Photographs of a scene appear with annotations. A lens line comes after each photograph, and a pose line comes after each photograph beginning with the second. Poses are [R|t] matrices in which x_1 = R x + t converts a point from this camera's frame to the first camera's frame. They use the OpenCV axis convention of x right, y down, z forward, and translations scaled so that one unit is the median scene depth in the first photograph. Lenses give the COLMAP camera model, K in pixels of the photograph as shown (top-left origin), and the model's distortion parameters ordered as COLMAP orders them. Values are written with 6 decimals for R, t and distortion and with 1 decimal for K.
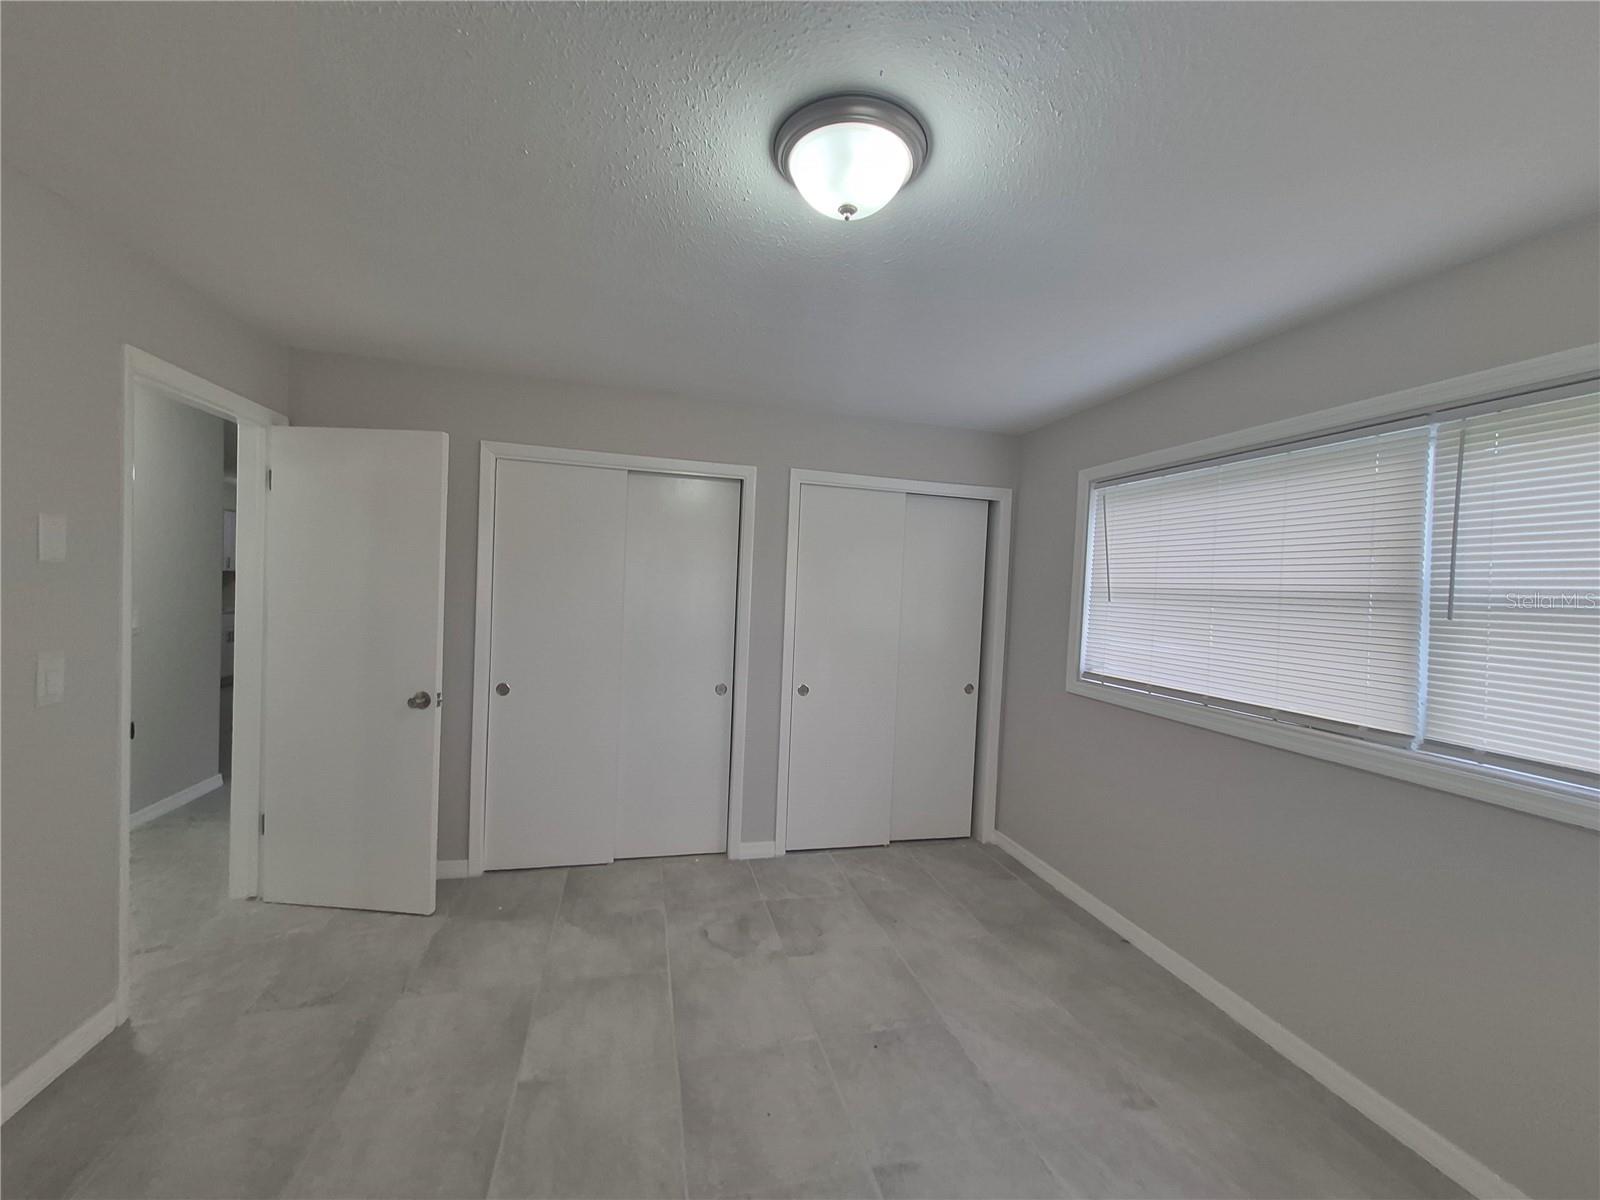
lens RADIAL K [[626.2, 0, 793.5], [0, 626.2, 611.1], [0, 0, 1]] dist [0.003568, 0.000042]
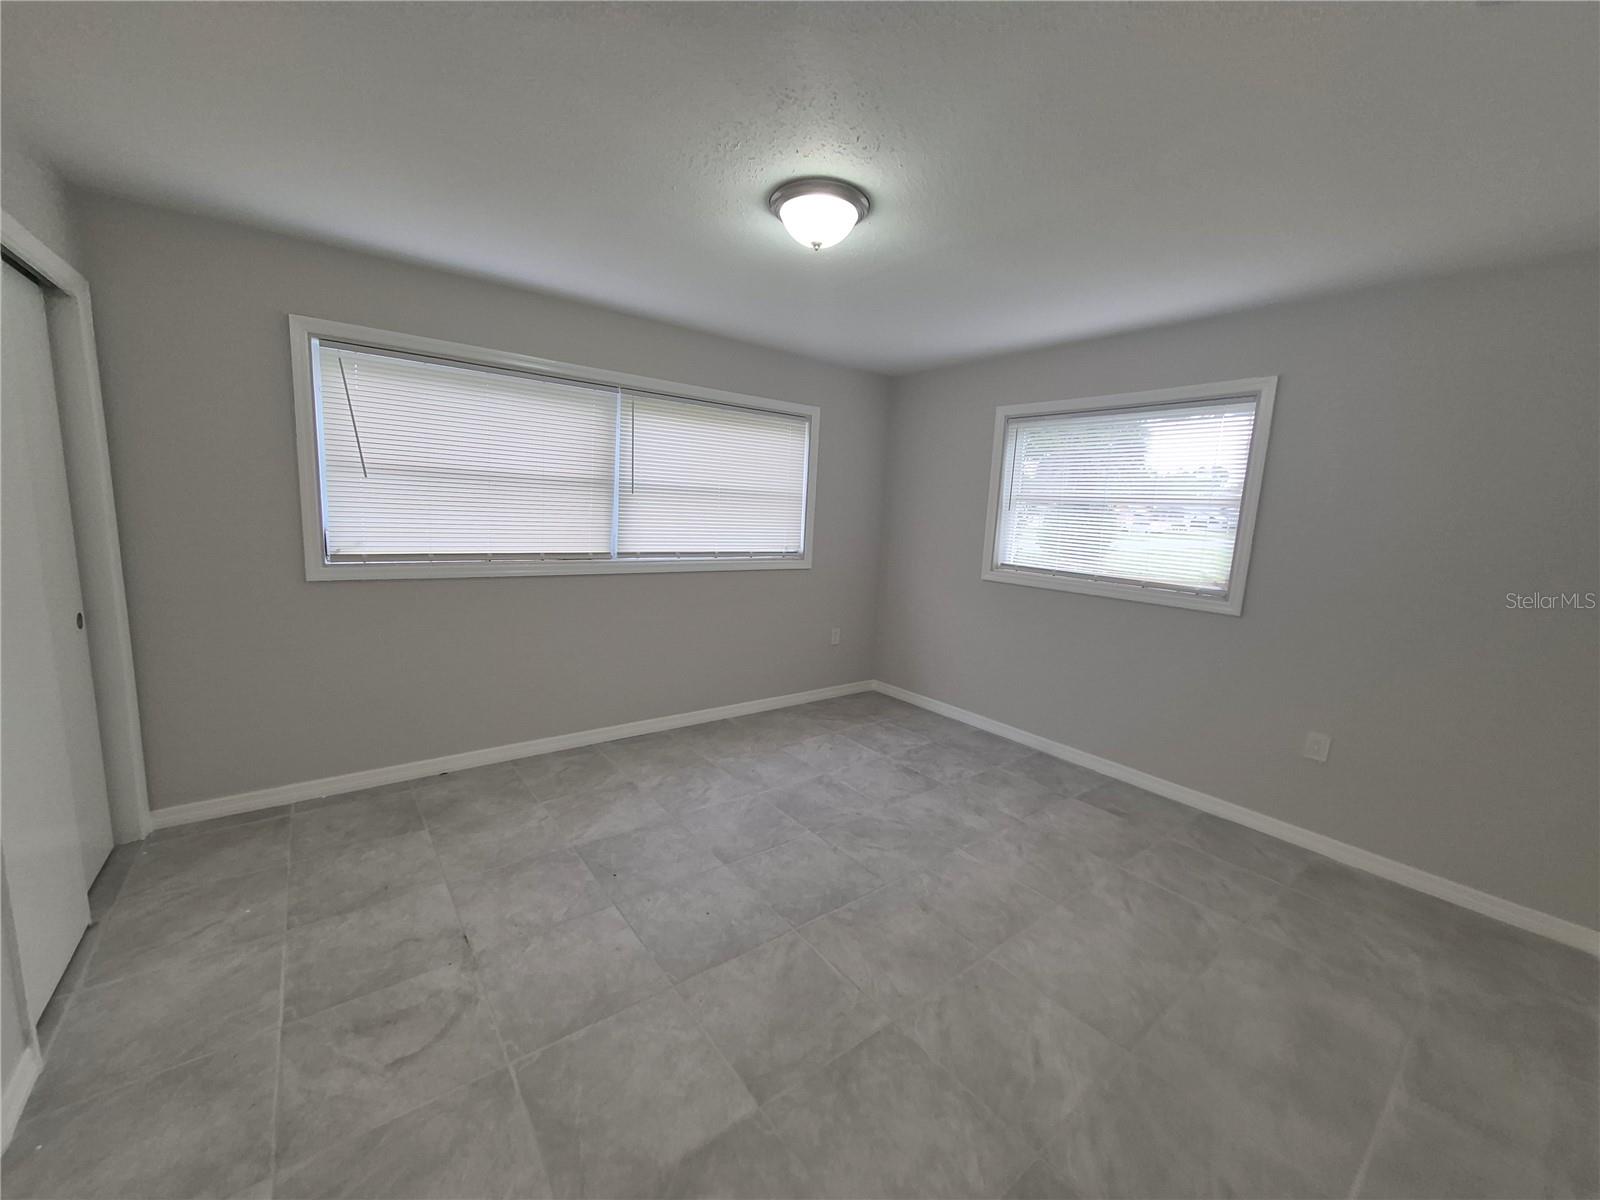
lens RADIAL K [[626.2, 0, 793.5], [0, 626.2, 611.1], [0, 0, 1]] dist [0.003568, 0.000042]
pose [[-0.397307, -0.212088, 0.892841, -0.793018], [-0.029362, 0.975367, 0.218626, -0.053375], [-0.917216, 0.060646, -0.393747, 0.931966]]
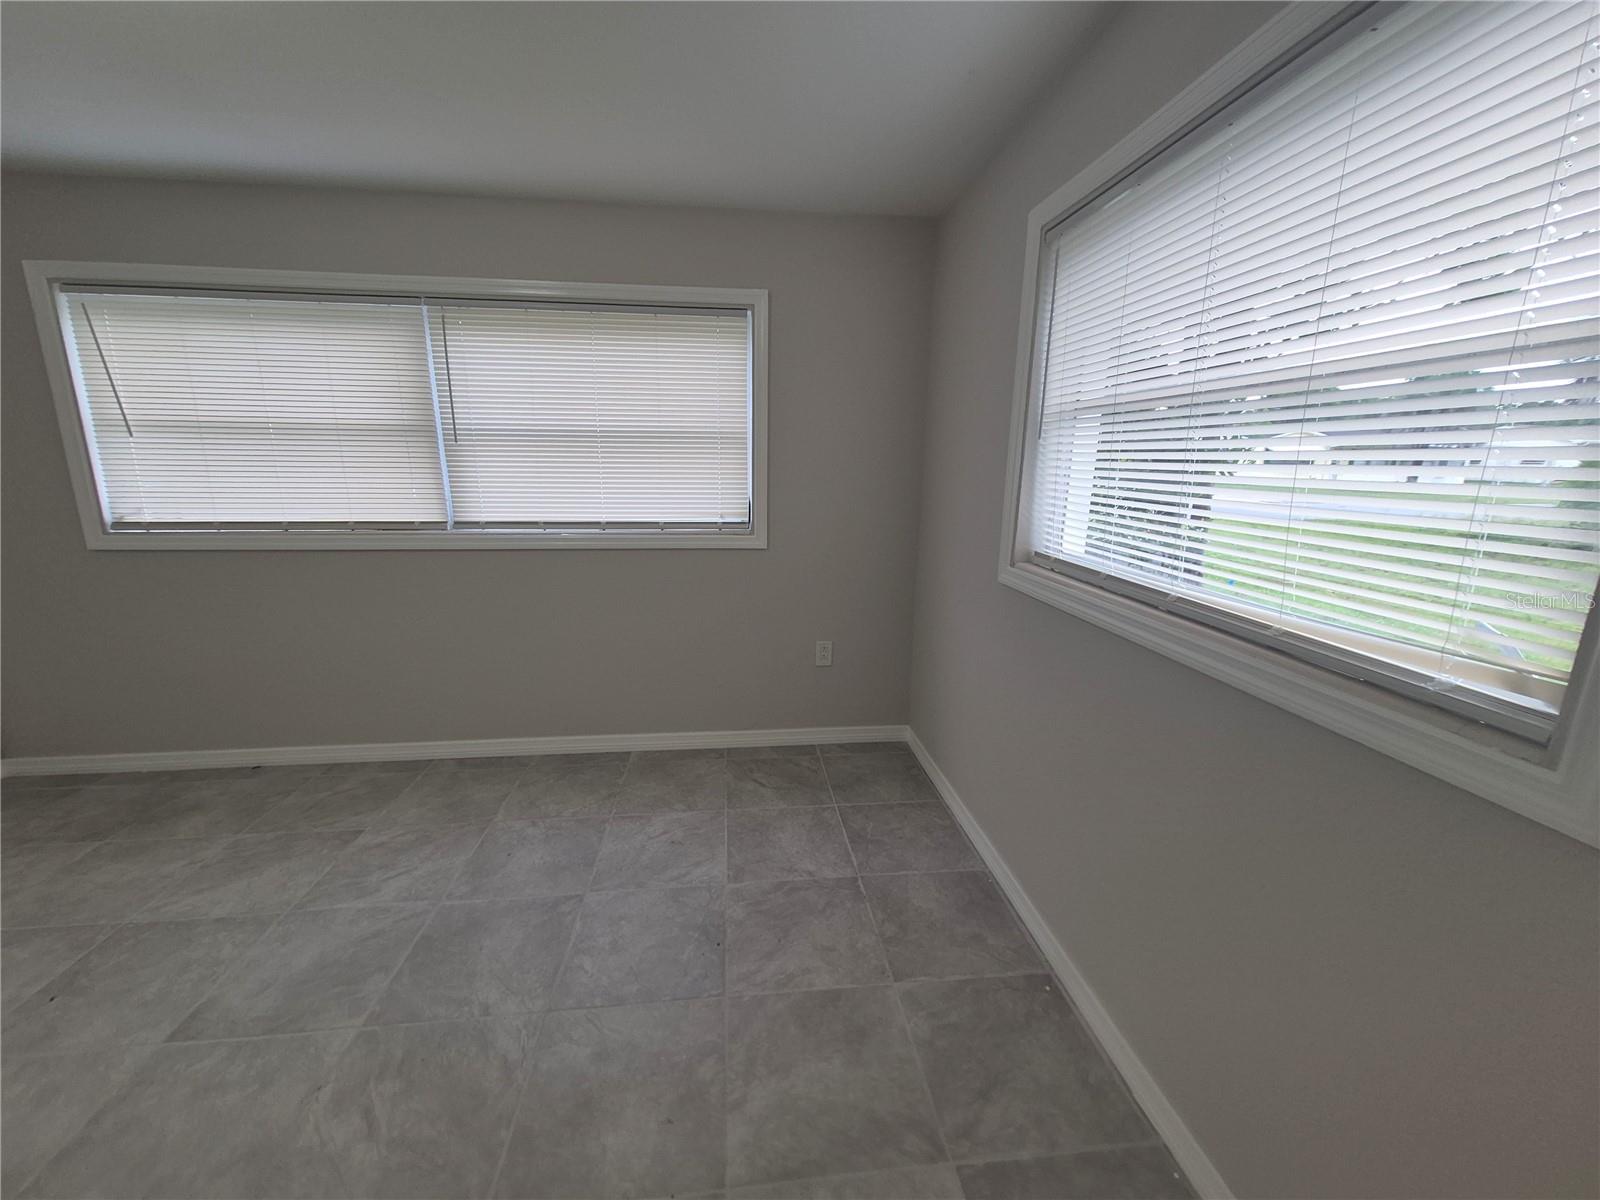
lens RADIAL K [[621.4, 0, 791.4], [0, 621.4, 605.2], [0, 0, 1]] dist [0.000256, -0.000330]
pose [[0.131503, -0.264149, 0.955475, -0.315295], [0.034097, 0.964480, 0.261946, 0.019237], [-0.990729, -0.001867, 0.135839, -0.037789]]
